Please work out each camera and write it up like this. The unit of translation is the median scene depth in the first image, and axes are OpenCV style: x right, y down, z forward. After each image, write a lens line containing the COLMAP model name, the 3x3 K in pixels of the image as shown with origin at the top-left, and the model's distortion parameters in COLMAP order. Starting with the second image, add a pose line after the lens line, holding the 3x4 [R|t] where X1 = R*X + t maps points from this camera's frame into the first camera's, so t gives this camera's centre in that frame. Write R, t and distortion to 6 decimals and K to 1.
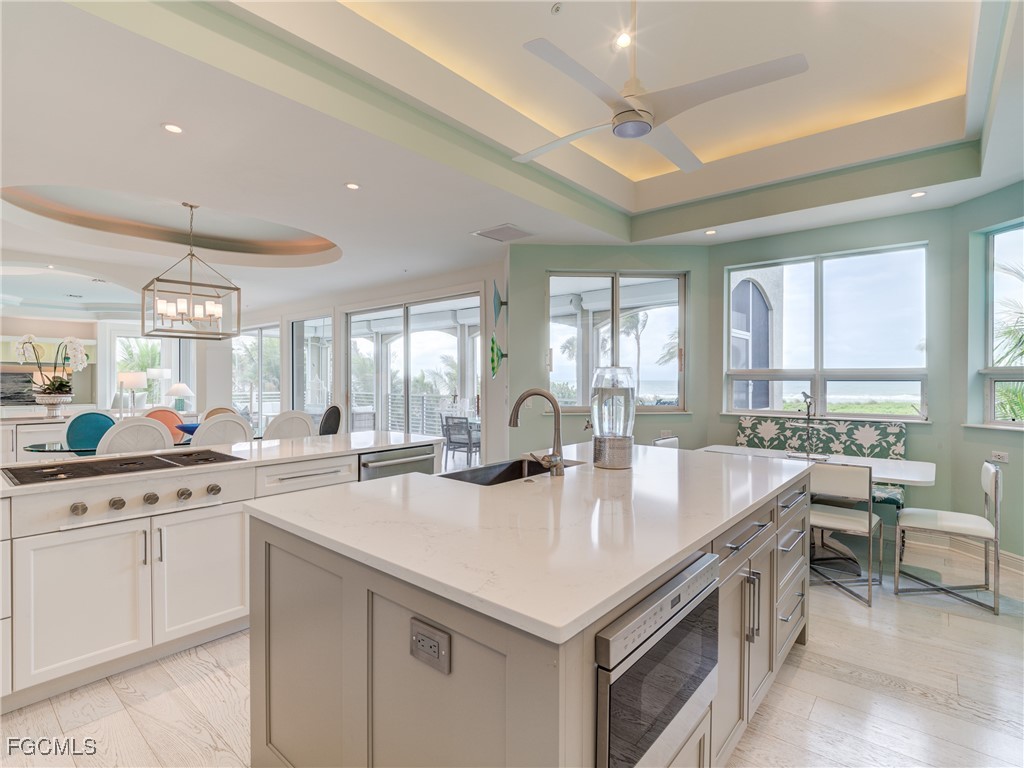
lens RADIAL K [[509.2, 0, 518.8], [0, 509.2, 382.3], [0, 0, 1]] dist [-0.002019, -0.006327]
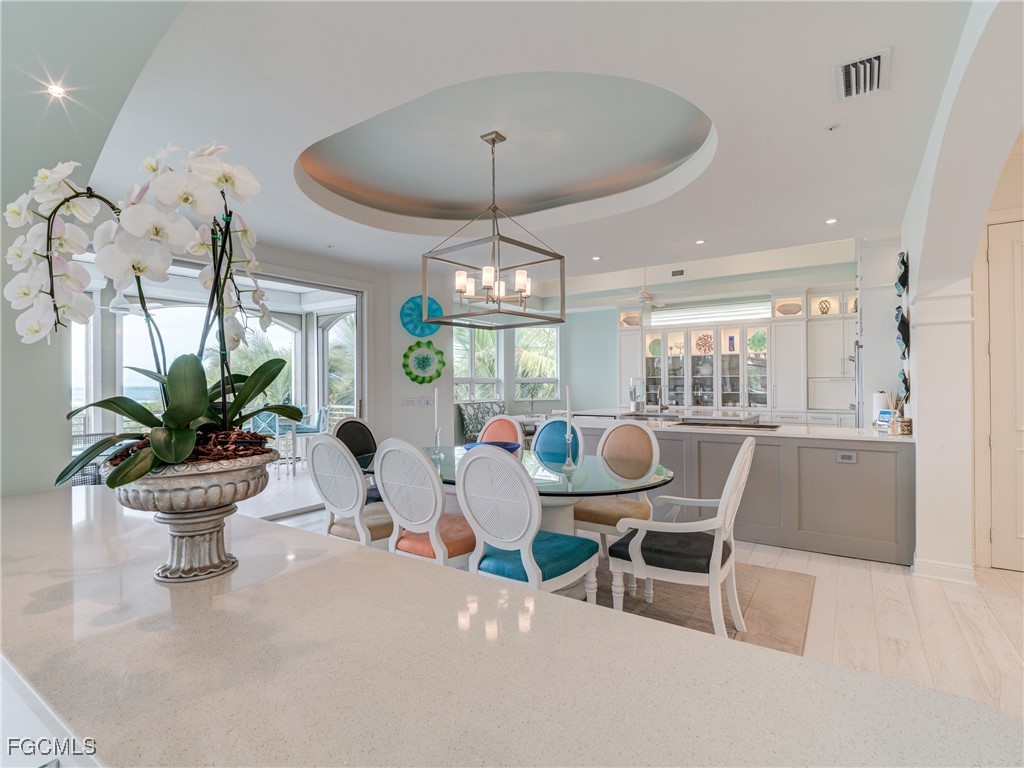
lens RADIAL K [[509.2, 0, 514.4], [0, 509.2, 381.1], [0, 0, 1]] dist [-0.002019, -0.006327]
pose [[-0.117661, 0.001990, 0.993052, -1.075712], [0.010198, 0.999948, -0.000796, -0.007098], [-0.993001, 0.010034, -0.117675, 0.834105]]
